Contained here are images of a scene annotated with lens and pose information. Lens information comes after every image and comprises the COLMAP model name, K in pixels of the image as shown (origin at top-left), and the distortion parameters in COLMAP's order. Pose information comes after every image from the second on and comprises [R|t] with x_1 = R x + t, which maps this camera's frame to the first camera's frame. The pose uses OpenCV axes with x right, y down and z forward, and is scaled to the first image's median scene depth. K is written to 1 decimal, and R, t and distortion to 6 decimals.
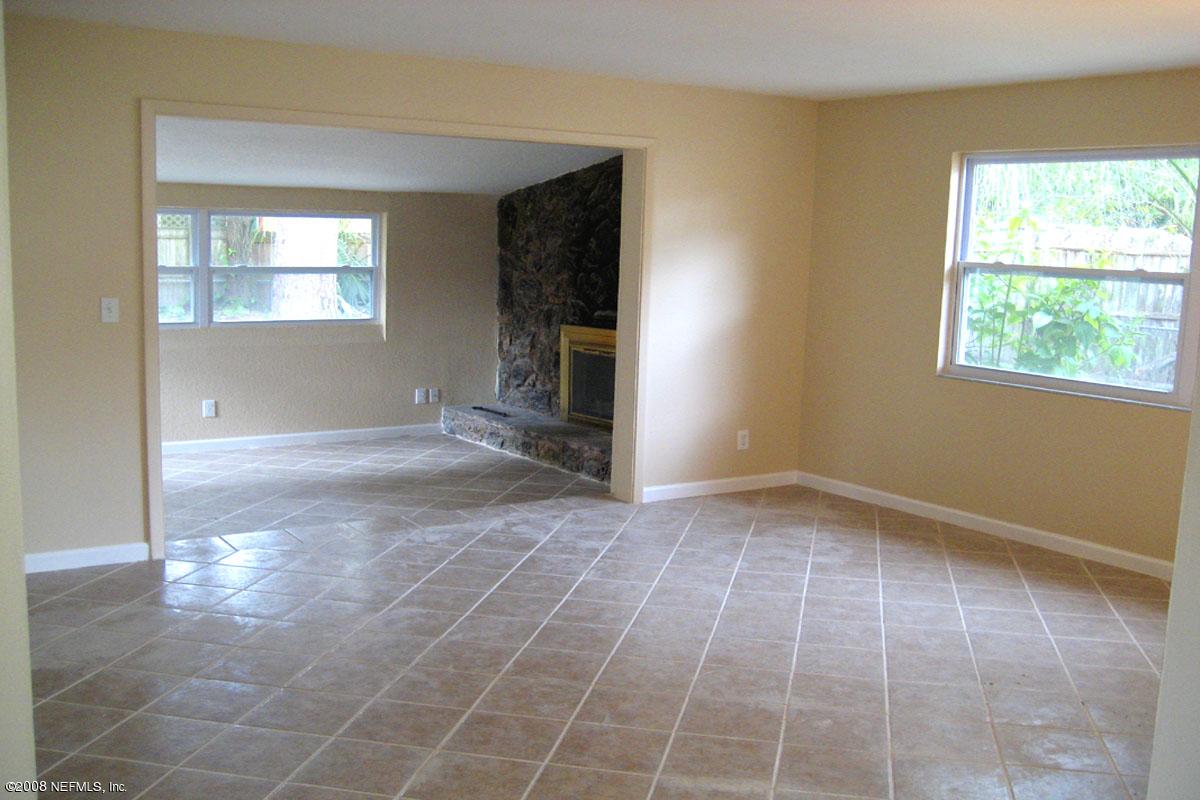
lens RADIAL K [[1541.5, 0, 600.0], [0, 1541.5, 400.0], [0, 0, 1]] dist [-0.111768, -0.015085]
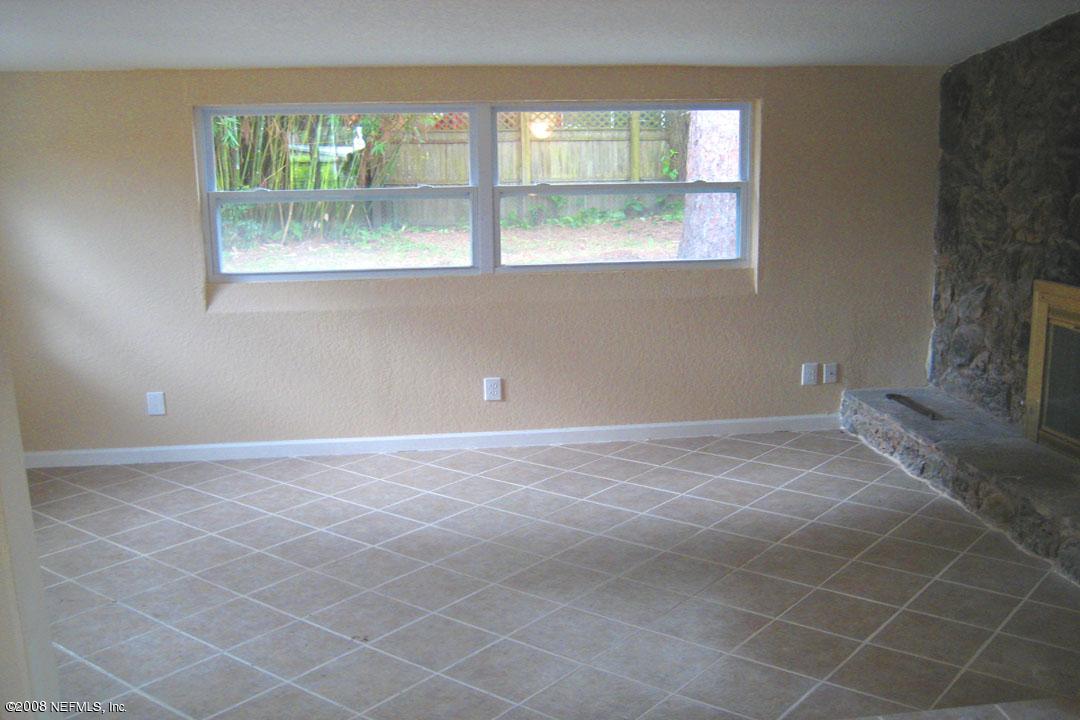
lens RADIAL K [[1107.2, 0, 538.8], [0, 1107.2, 391.4], [0, 0, 1]] dist [-0.143743, 0.148816]
pose [[0.896314, 0.067661, -0.438227, -0.011234], [-0.012347, 0.991715, 0.127865, -0.056420], [0.443248, -0.109197, 0.889723, 0.529357]]
